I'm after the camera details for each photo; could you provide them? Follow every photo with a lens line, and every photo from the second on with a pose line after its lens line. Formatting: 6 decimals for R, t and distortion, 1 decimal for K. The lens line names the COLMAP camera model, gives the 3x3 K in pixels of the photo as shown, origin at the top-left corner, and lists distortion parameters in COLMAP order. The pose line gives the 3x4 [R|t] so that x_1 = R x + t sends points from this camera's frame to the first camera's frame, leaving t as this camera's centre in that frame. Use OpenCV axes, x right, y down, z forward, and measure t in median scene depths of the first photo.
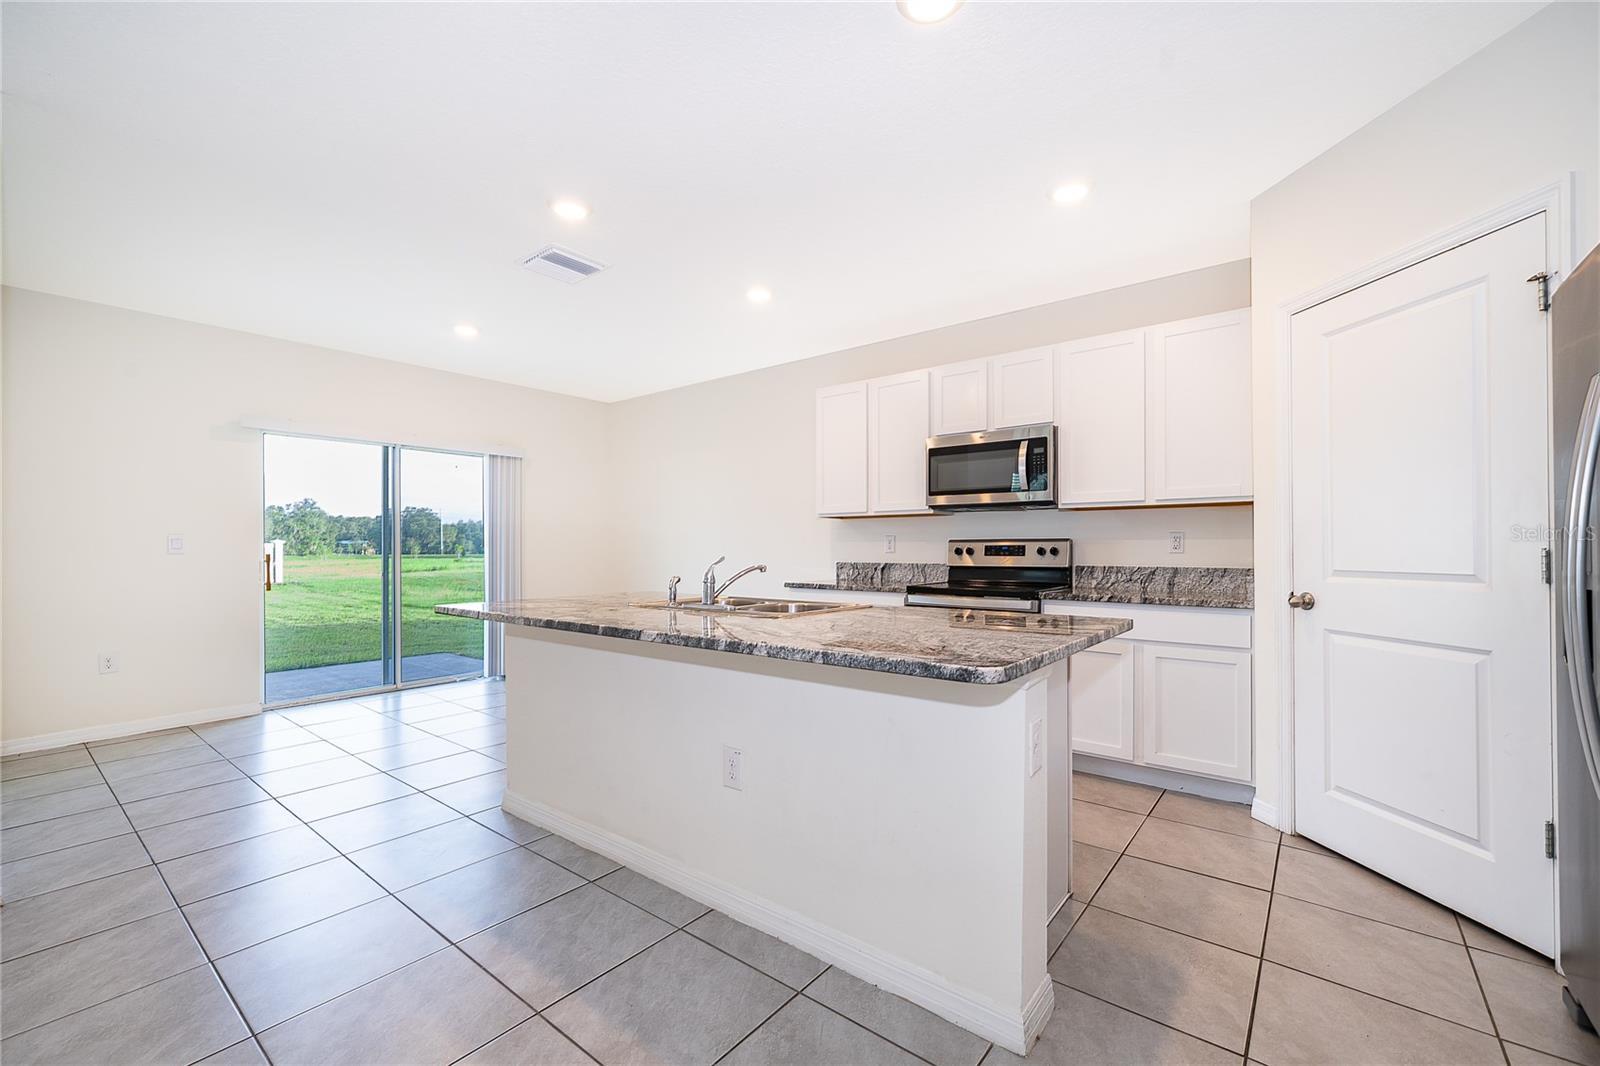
lens RADIAL K [[659.2, 0, 799.1], [0, 659.2, 543.7], [0, 0, 1]] dist [-0.001727, -0.000008]
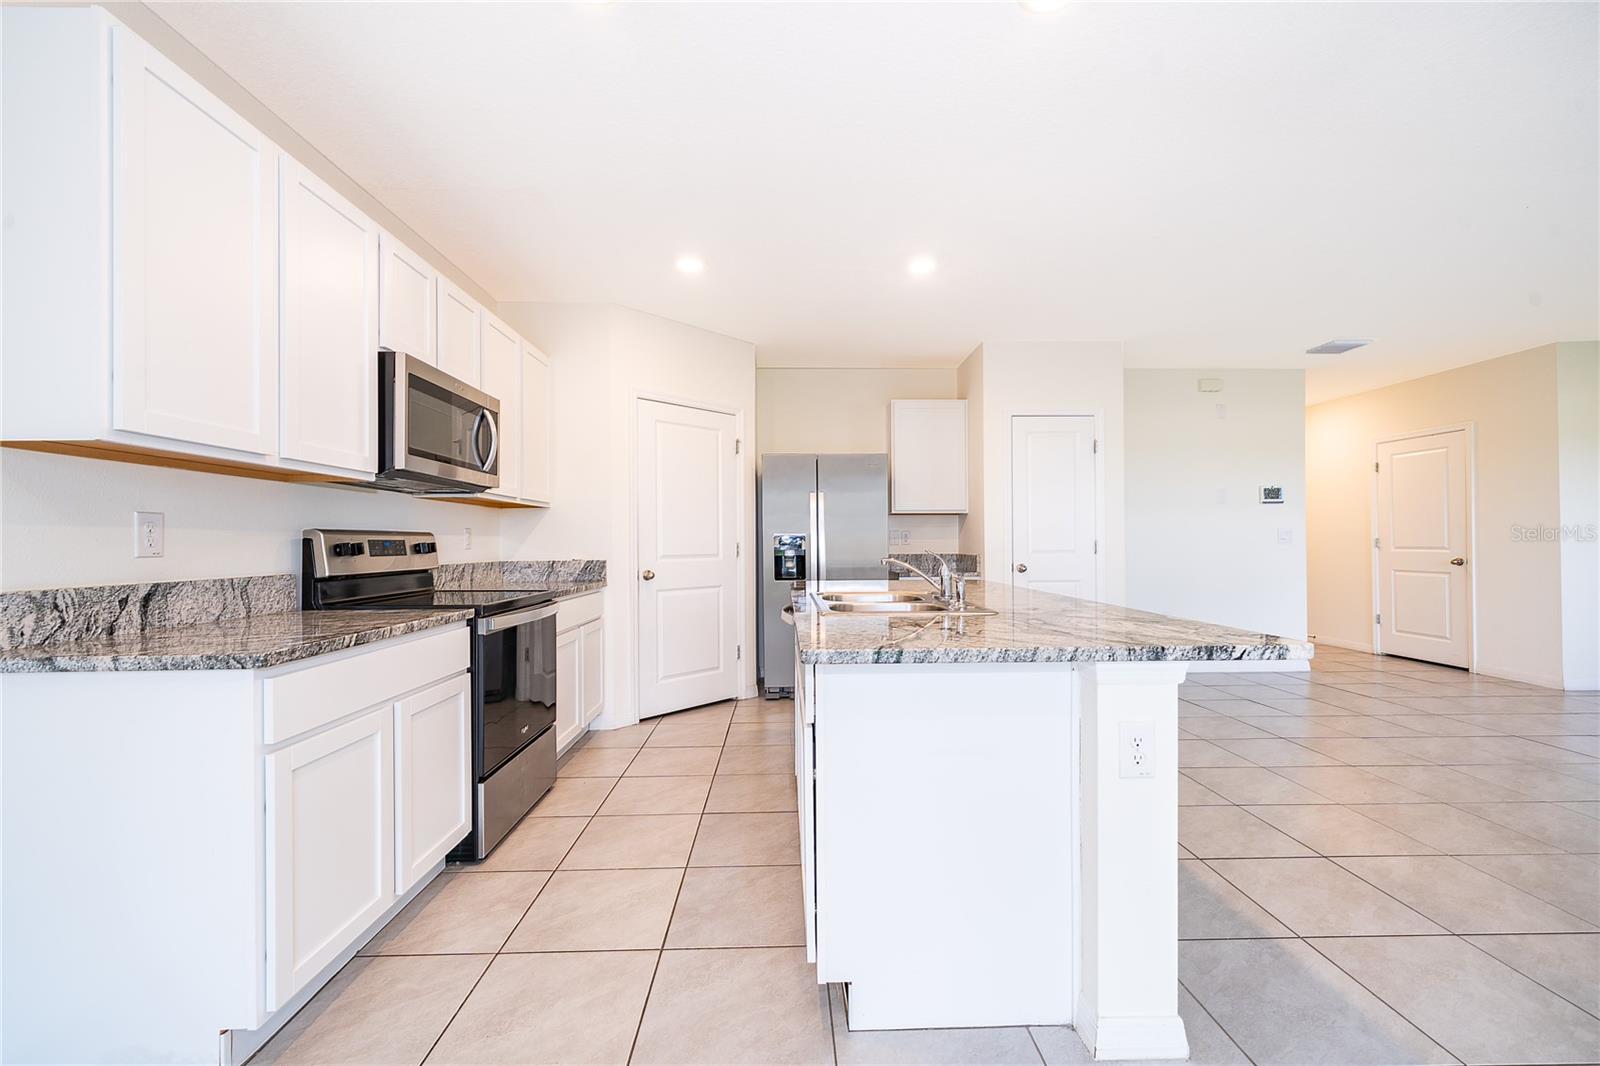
lens RADIAL K [[650.1, 0, 798.2], [0, 650.1, 539.5], [0, 0, 1]] dist [-0.001264, -0.000111]
pose [[-0.643331, 0.009046, 0.765535, -0.473520], [0.001182, 0.999941, -0.010822, 0.010005], [-0.765587, -0.006057, -0.643304, 1.142414]]
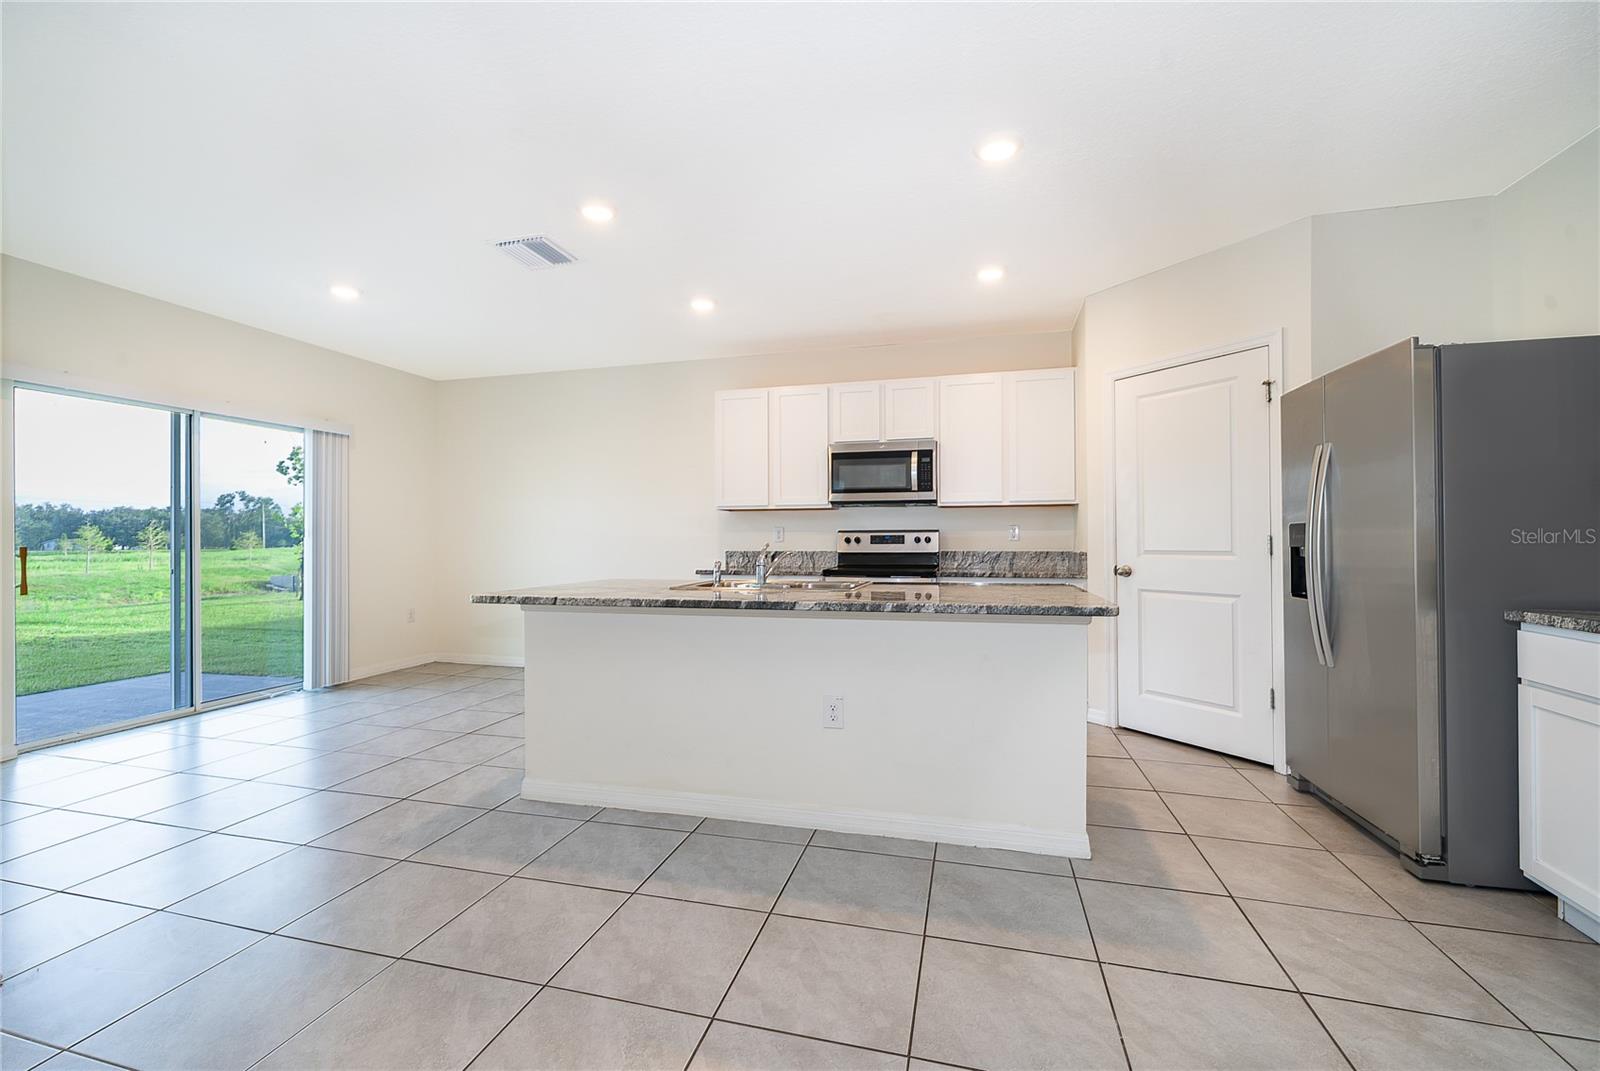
lens RADIAL K [[667.9, 0, 793.4], [0, 667.9, 533.4], [0, 0, 1]] dist [-0.000493, -0.000049]
pose [[0.917366, 0.001694, 0.398040, -0.351428], [-0.000115, 0.999992, -0.003990, 0.004218], [-0.398044, 0.003615, 0.917359, -0.066645]]
